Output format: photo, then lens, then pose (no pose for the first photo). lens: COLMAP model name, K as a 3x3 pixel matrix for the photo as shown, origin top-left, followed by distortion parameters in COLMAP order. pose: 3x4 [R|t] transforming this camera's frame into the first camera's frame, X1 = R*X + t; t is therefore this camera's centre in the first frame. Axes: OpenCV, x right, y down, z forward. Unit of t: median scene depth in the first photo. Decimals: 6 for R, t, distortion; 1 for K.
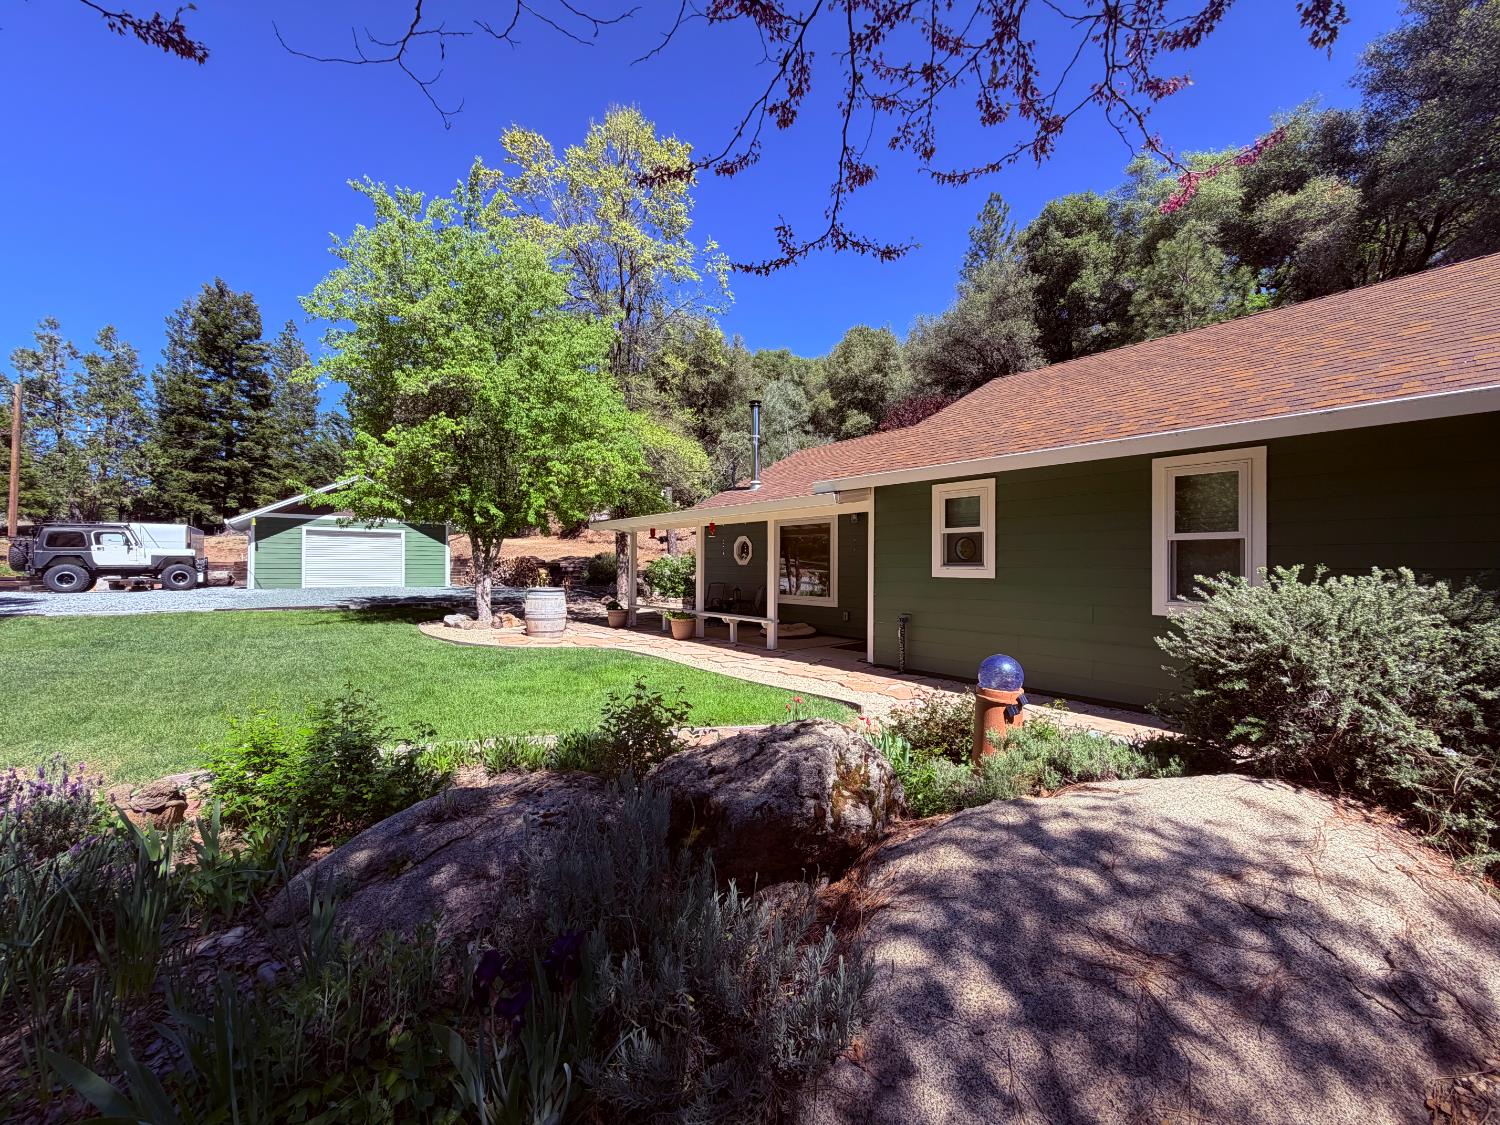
lens RADIAL K [[597.9, 0, 744.5], [0, 597.9, 561.9], [0, 0, 1]] dist [-0.000502, 0.000202]
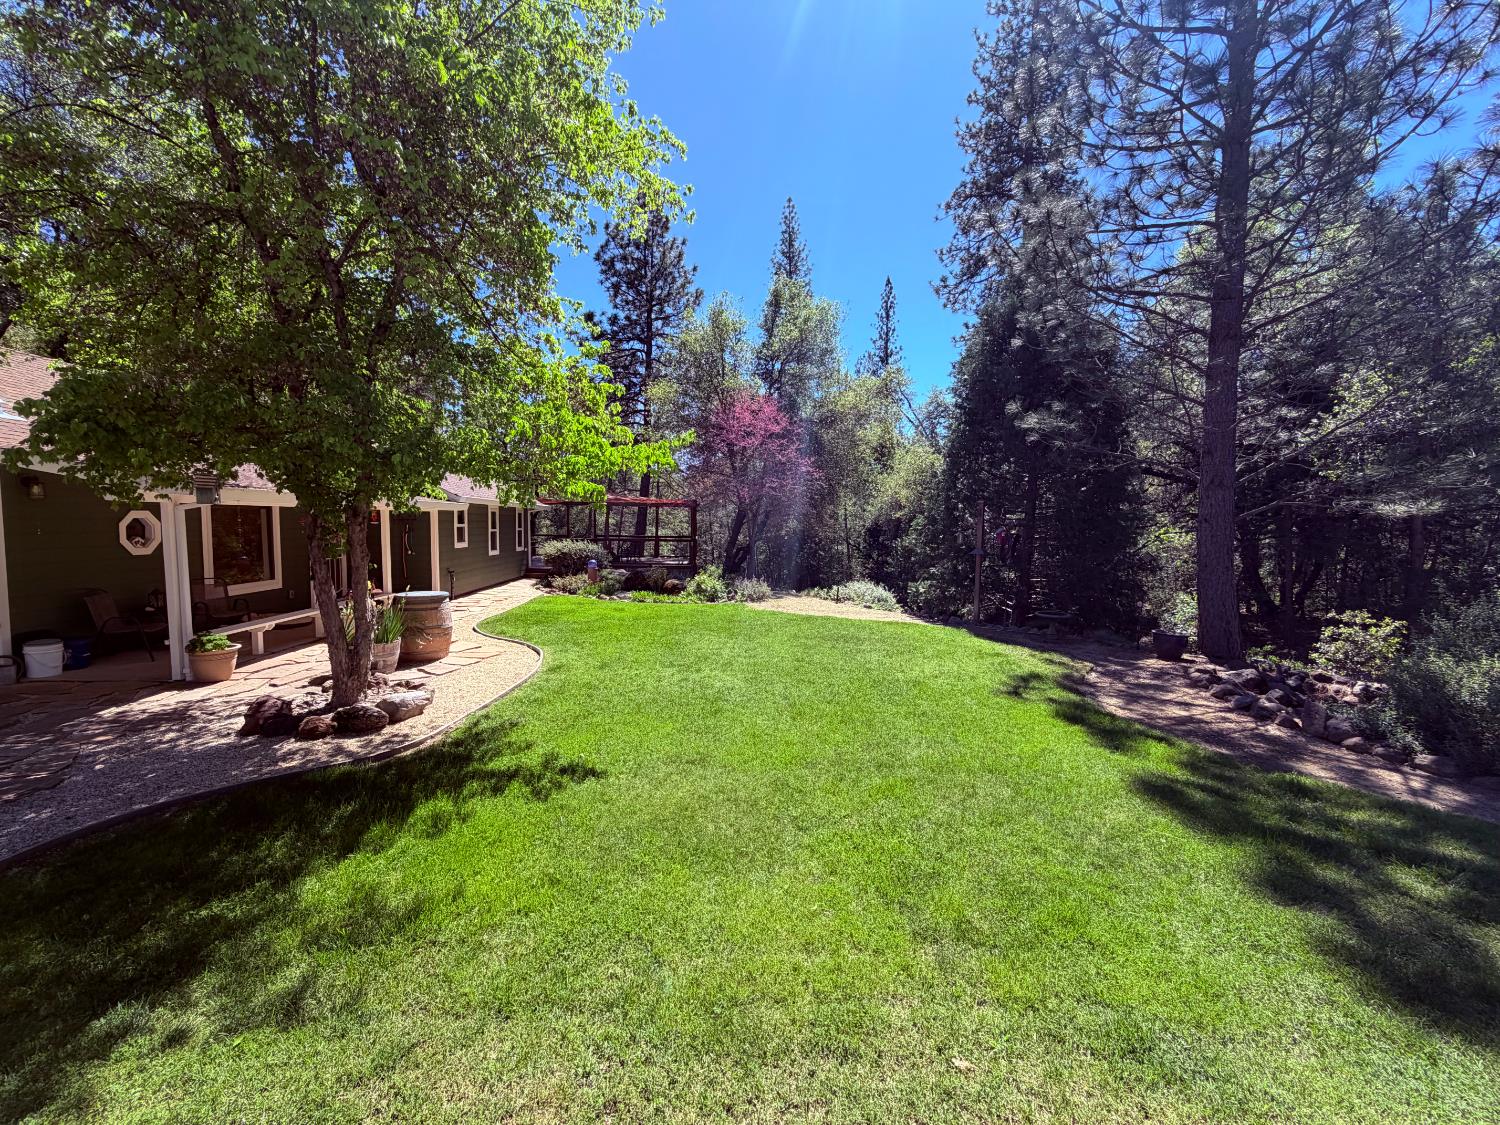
lens RADIAL K [[597.9, 0, 746.4], [0, 597.9, 561.3], [0, 0, 1]] dist [-0.000502, 0.000202]
pose [[-0.824454, -0.032952, 0.564968, -1.055552], [-0.000655, 0.998358, 0.057273, -0.030045], [-0.565928, 0.046849, -0.823122, 1.372524]]
